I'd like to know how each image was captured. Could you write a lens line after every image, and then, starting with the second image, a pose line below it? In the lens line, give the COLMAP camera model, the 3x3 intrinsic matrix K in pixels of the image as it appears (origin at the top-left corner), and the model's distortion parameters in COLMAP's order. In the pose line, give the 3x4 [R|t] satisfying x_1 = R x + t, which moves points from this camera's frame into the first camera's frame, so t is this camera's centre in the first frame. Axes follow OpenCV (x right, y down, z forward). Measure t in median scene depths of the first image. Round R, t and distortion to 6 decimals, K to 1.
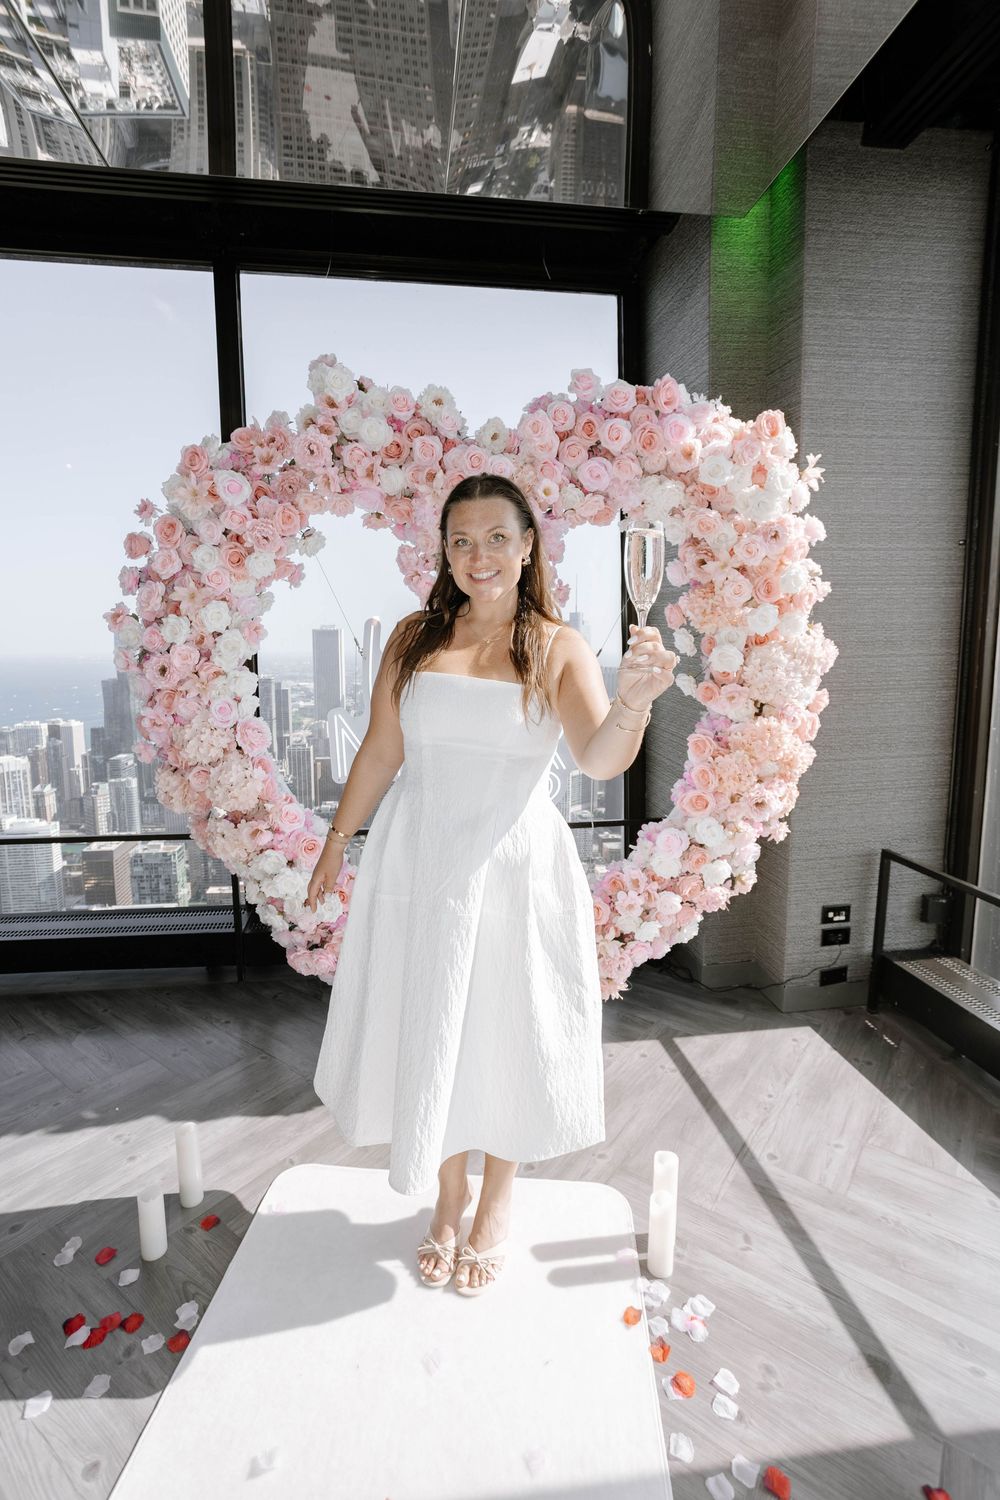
lens RADIAL K [[723.2, 0, 493.7], [0, 723.2, 747.6], [0, 0, 1]] dist [-0.015368, 0.004527]
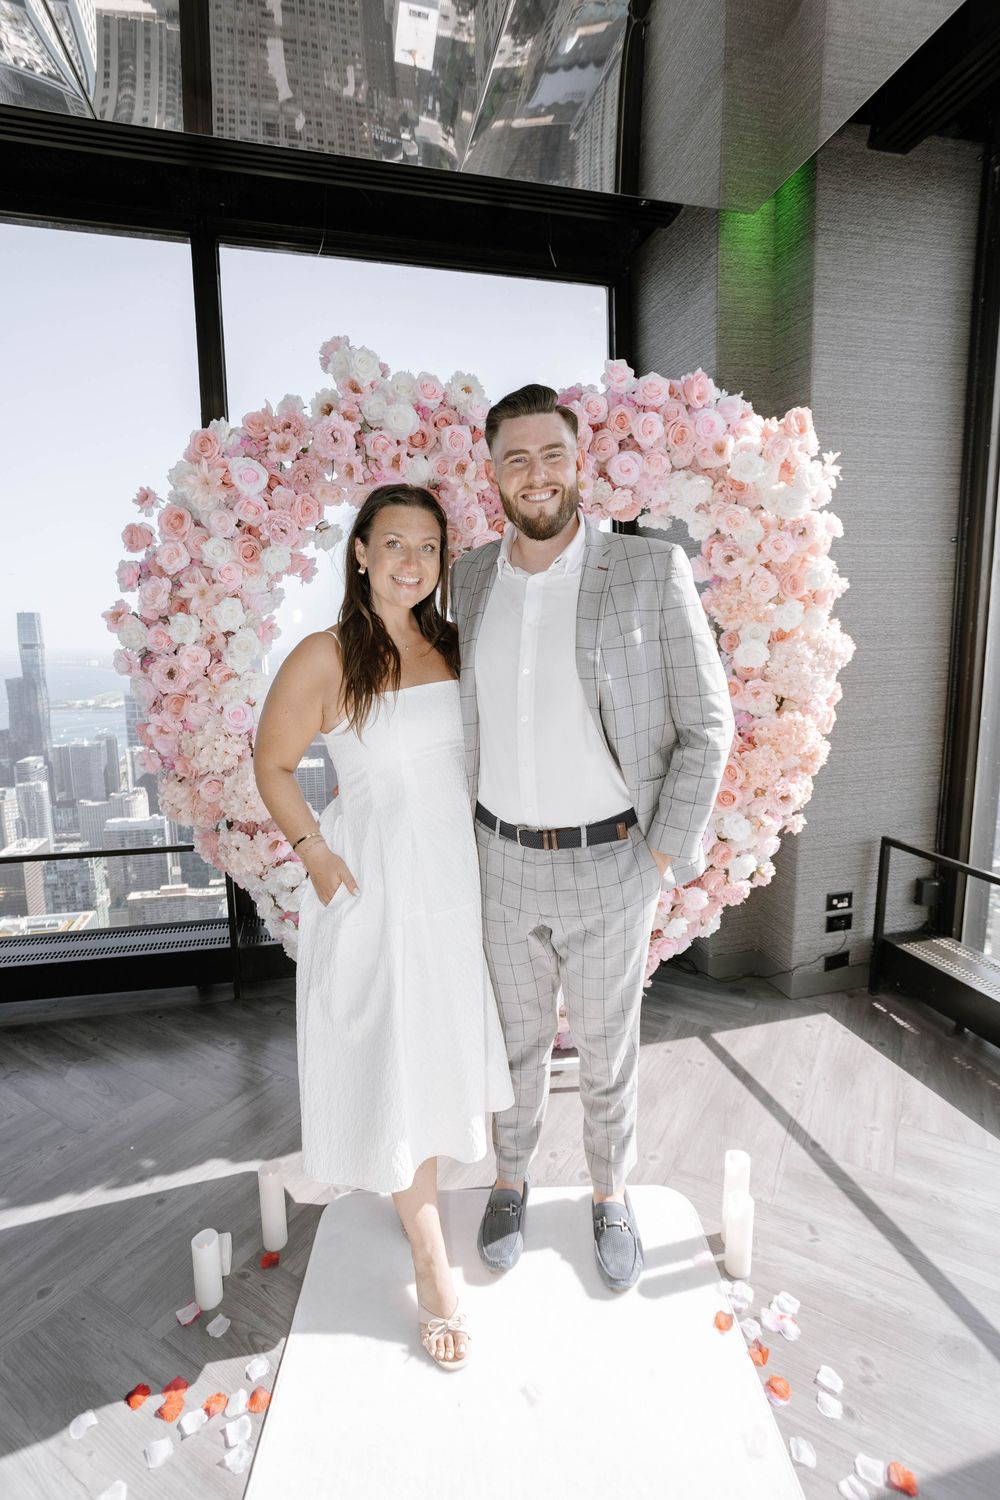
lens RADIAL K [[723.2, 0, 507.2], [0, 723.2, 747.8], [0, 0, 1]] dist [-0.015368, 0.004527]
pose [[0.994431, -0.023116, 0.102823, -0.121843], [0.022043, 0.999690, 0.011561, -0.012195], [-0.103059, -0.009230, 0.994632, 0.033031]]
